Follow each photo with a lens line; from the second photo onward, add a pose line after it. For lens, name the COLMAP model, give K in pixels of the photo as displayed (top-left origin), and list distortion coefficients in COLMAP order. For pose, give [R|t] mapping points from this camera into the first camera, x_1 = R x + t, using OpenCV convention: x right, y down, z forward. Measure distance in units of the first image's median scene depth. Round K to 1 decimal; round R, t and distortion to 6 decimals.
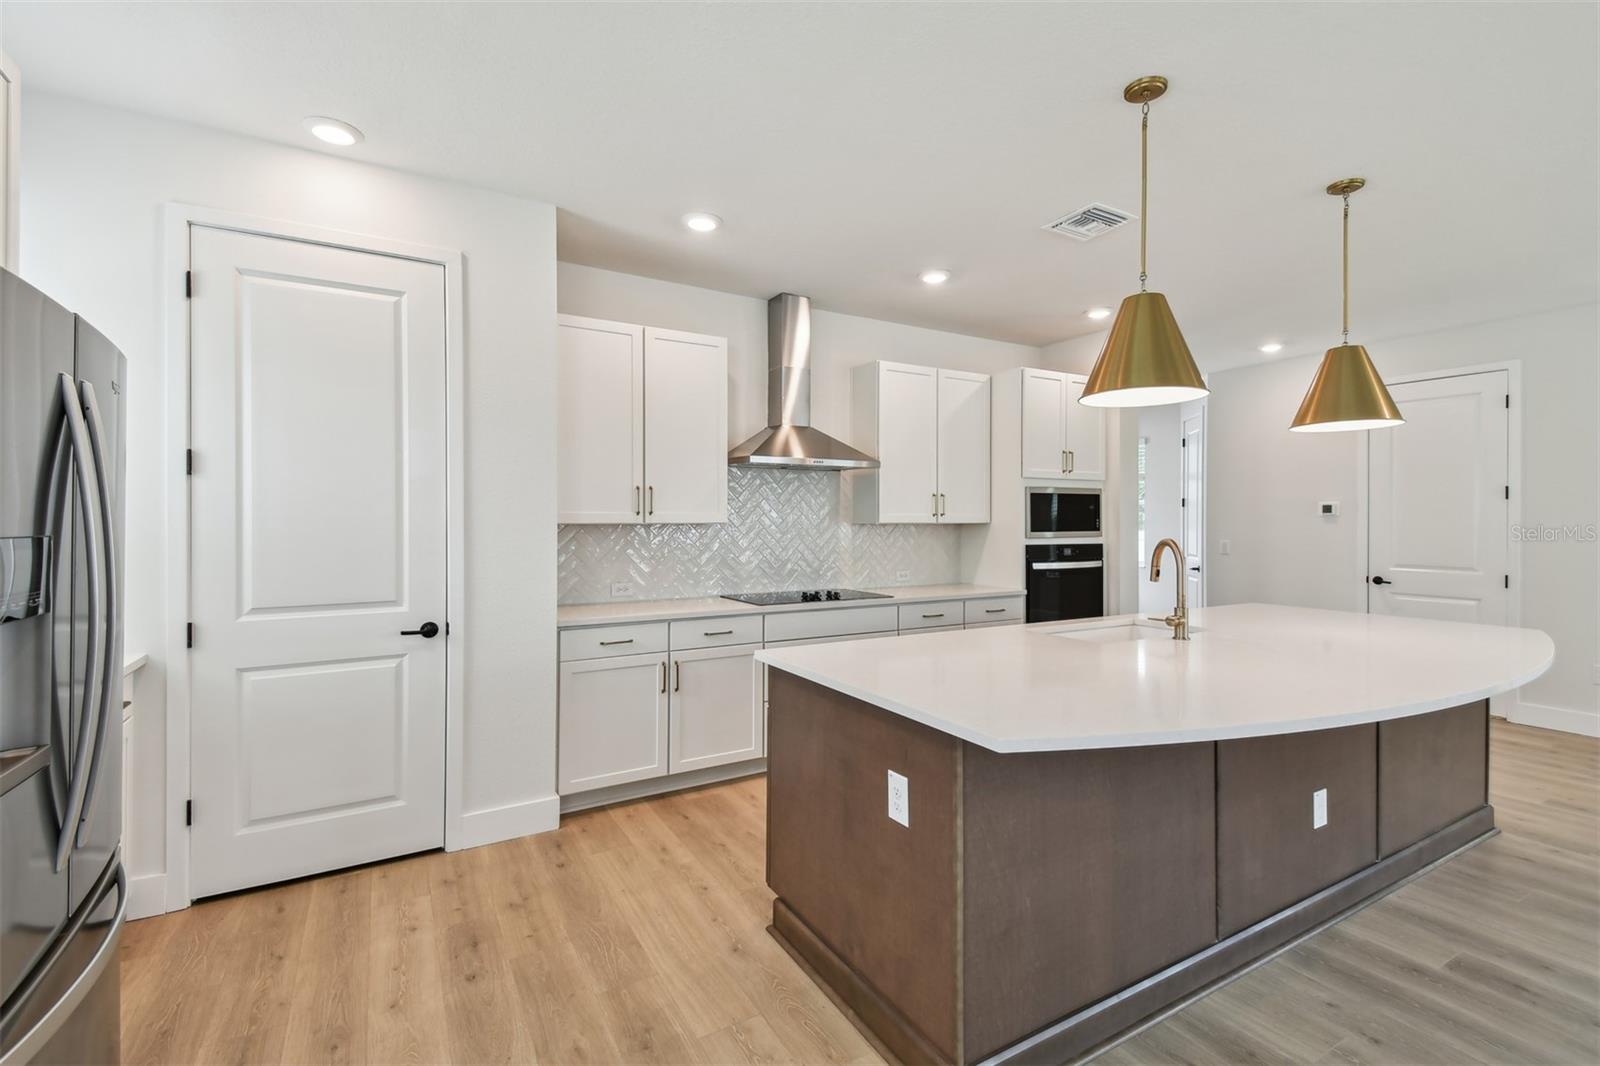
lens RADIAL K [[708.9, 0, 796.6], [0, 708.9, 524.9], [0, 0, 1]] dist [0.015778, -0.000623]
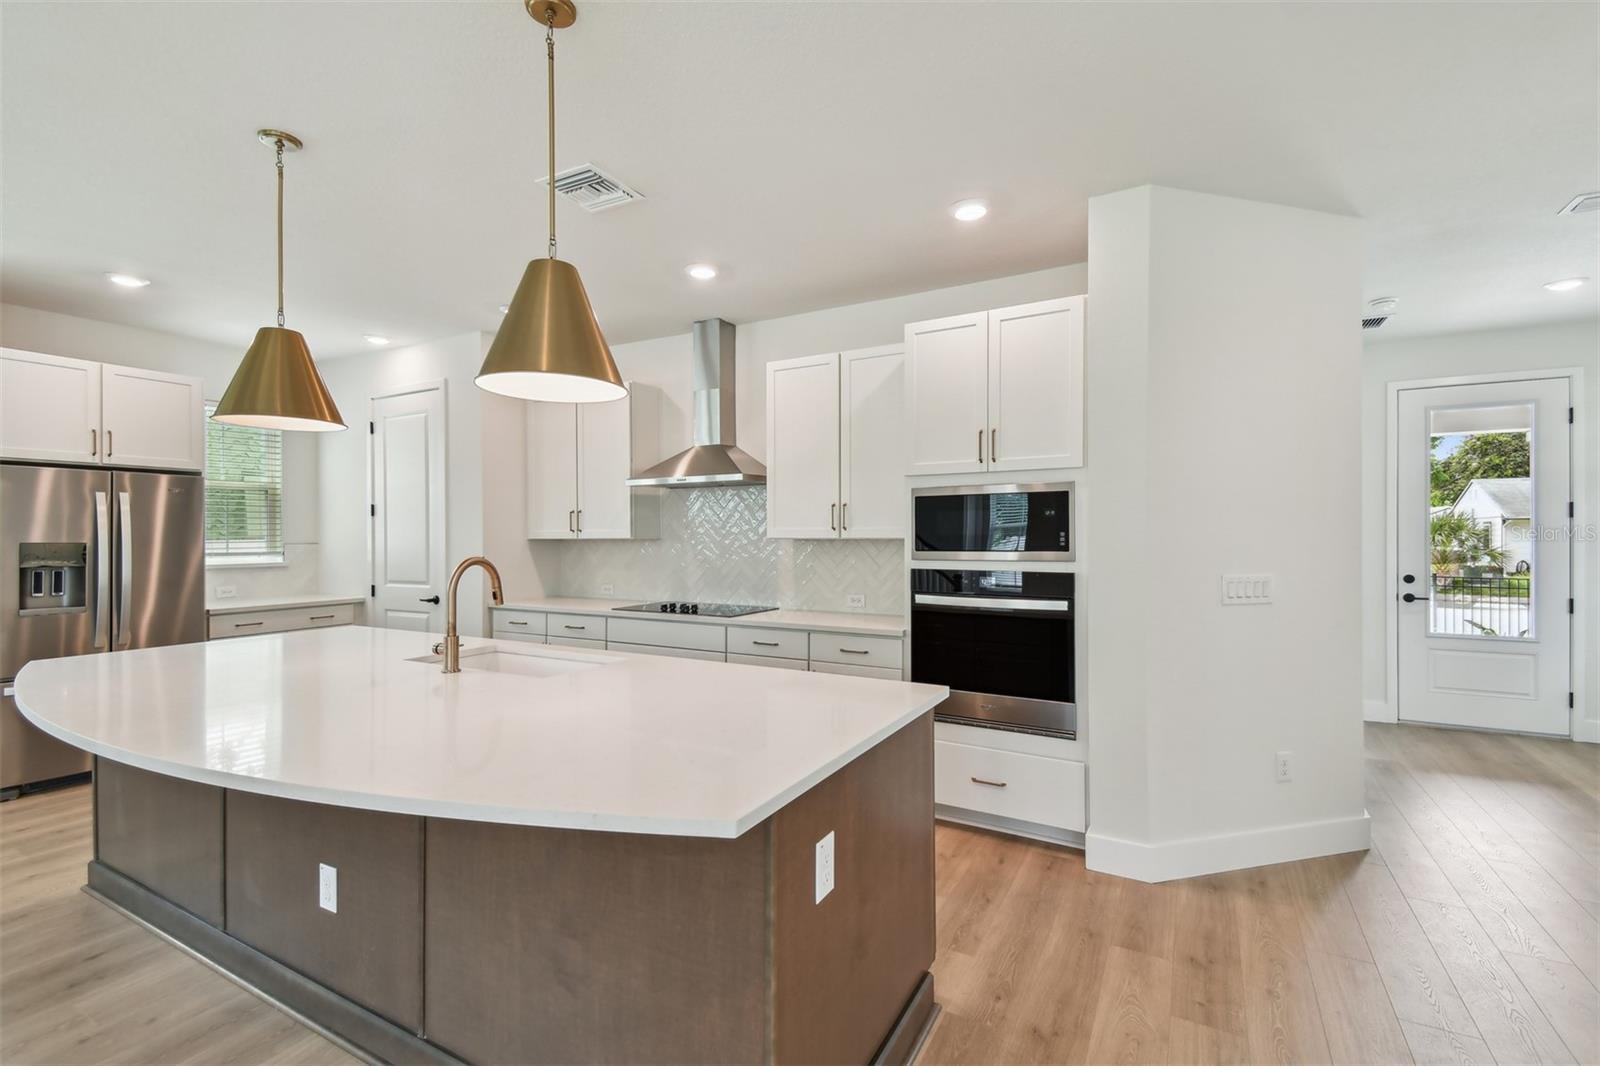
lens RADIAL K [[708.9, 0, 796.6], [0, 708.9, 524.9], [0, 0, 1]] dist [0.015778, -0.000623]
pose [[0.513108, -0.017615, -0.858143, 0.894759], [-0.005665, 0.999698, -0.023908, 0.001629], [0.858305, 0.017129, 0.512853, 0.539131]]
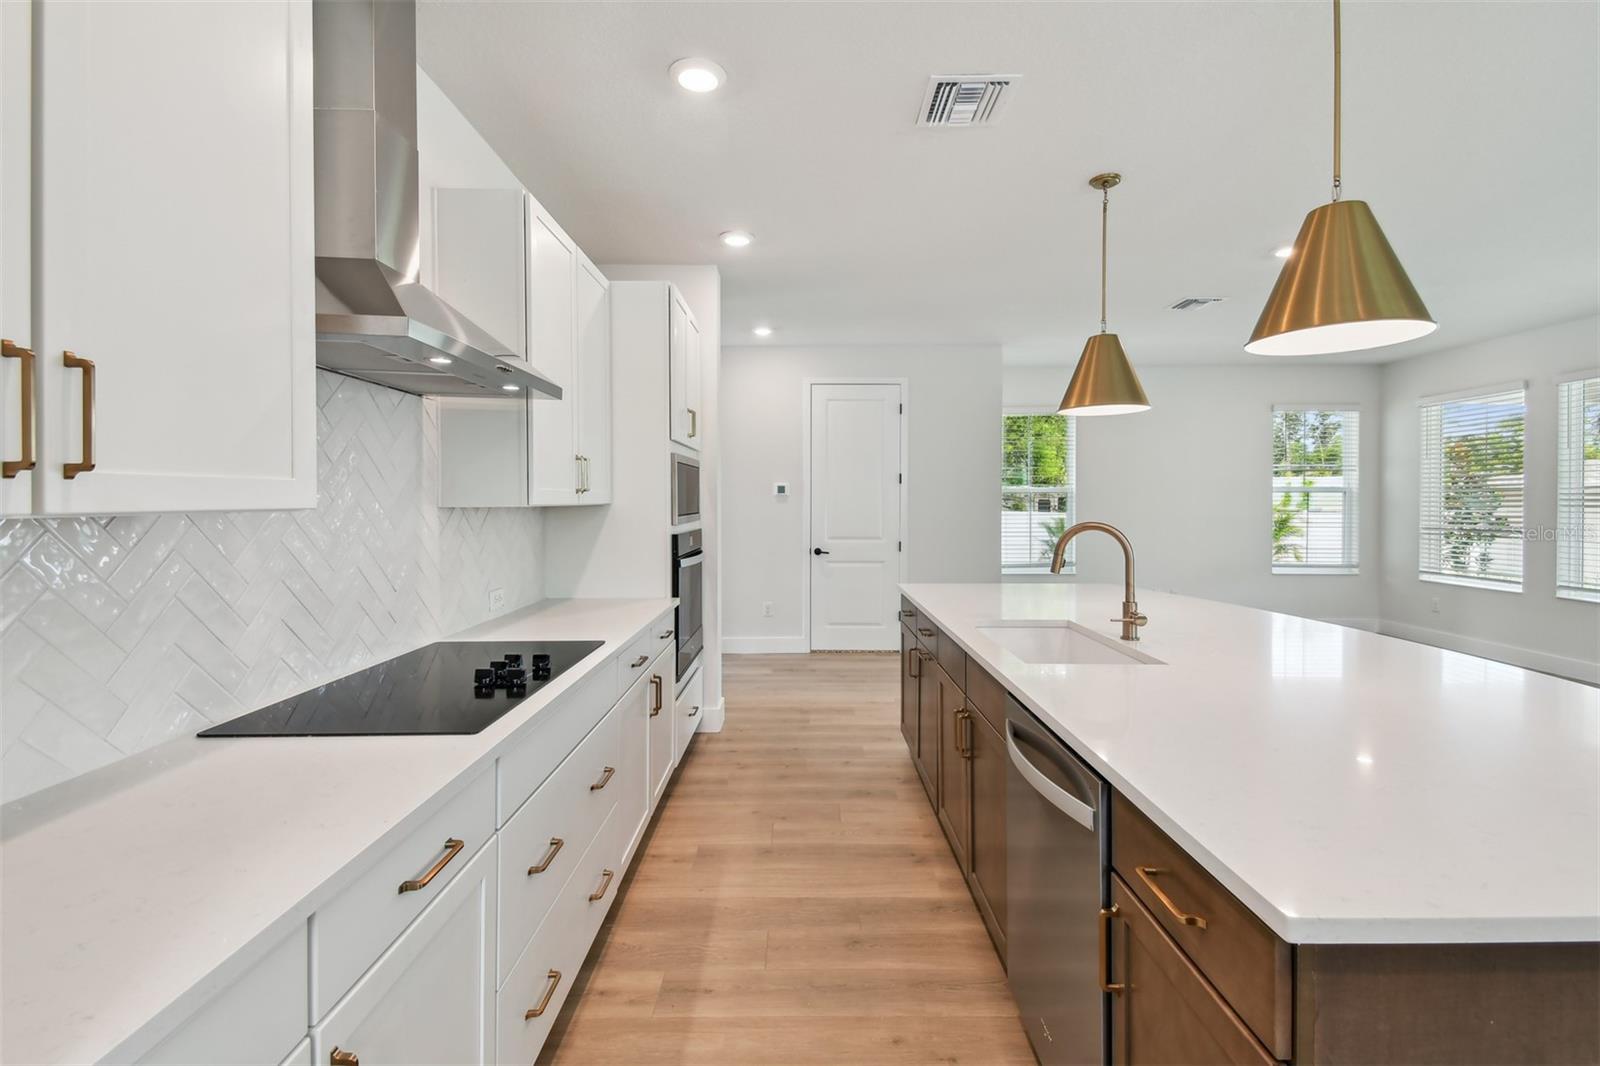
lens RADIAL K [[708.6, 0, 807.6], [0, 708.6, 503.2], [0, 0, 1]] dist [0.045127, -0.019992]
pose [[0.491430, -0.005873, 0.870897, -0.234402], [0.009021, 0.999958, 0.001653, -0.003317], [-0.870870, 0.007044, 0.491462, 0.543005]]
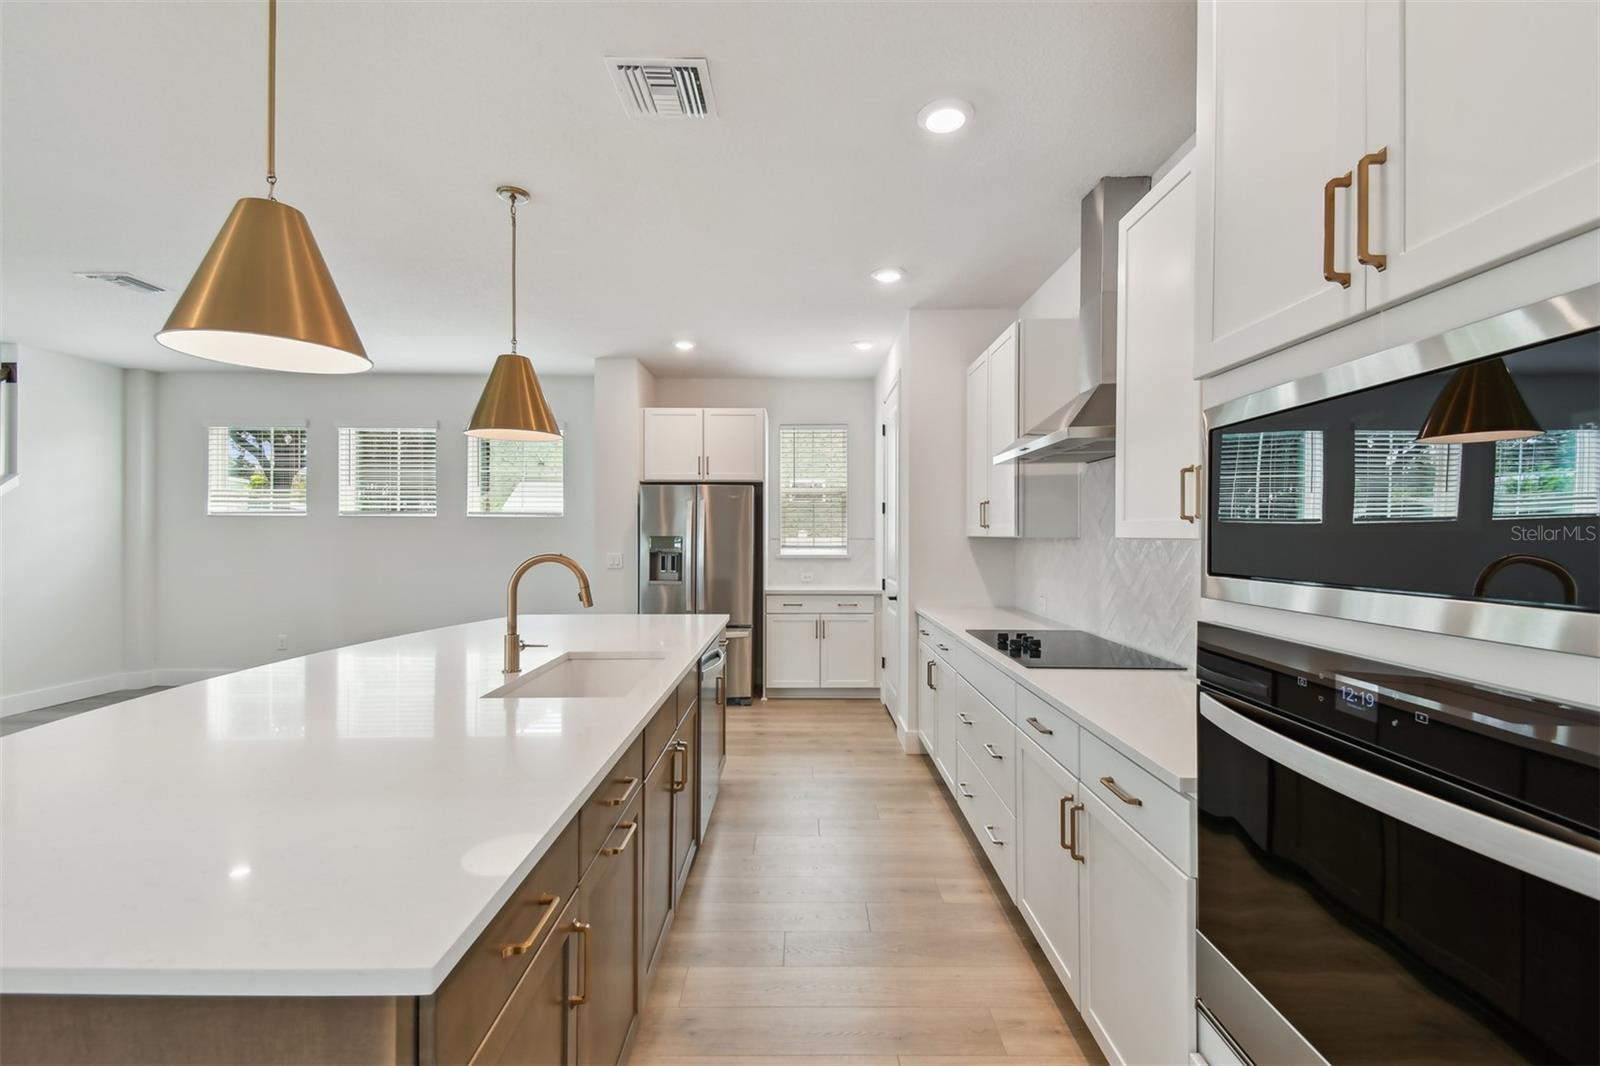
lens RADIAL K [[690.9, 0, 803.9], [0, 690.9, 533.3], [0, 0, 1]] dist [0.017399, -0.000193]
pose [[-0.495326, -0.004145, -0.868697, 0.640241], [-0.012770, 0.999915, 0.002510, -0.004004], [0.868613, 0.012336, -0.495337, 1.012485]]
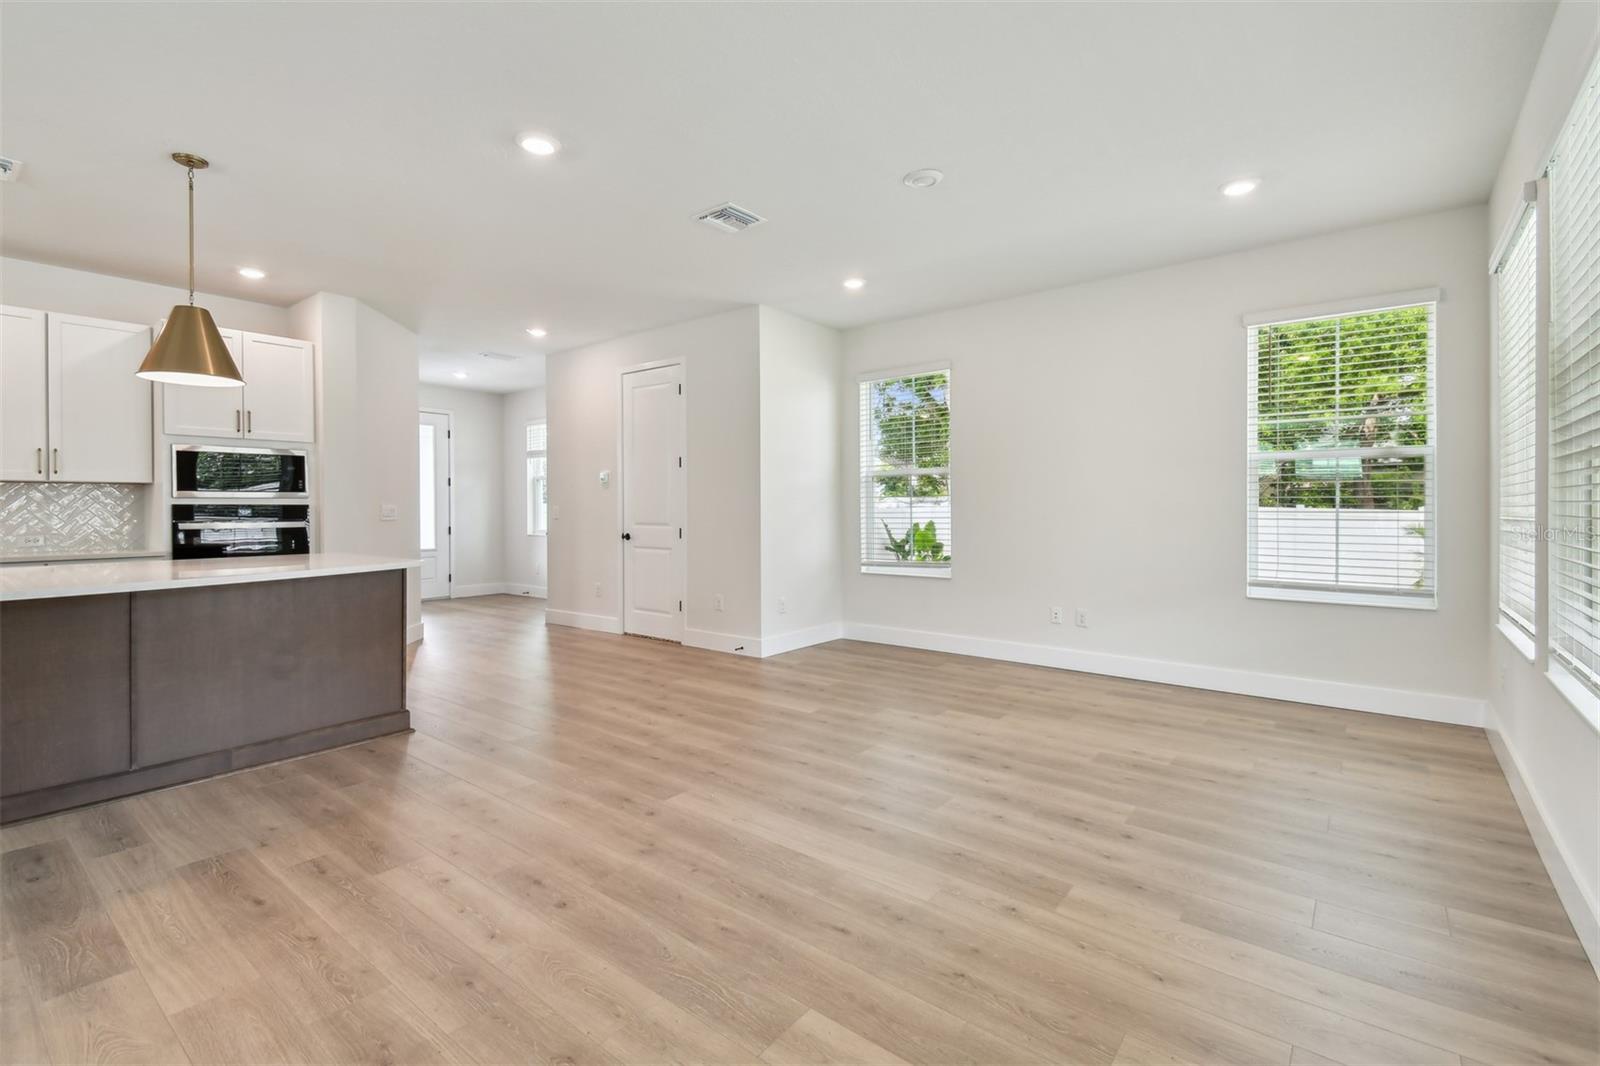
lens RADIAL K [[708.3, 0, 811.0], [0, 708.3, 528.4], [0, 0, 1]] dist [0.011114, -0.000488]
pose [[0.928709, -0.015206, 0.370499, 0.781540], [0.009042, 0.999790, 0.018370, 0.051703], [-0.370700, -0.013710, 0.928651, -0.229357]]
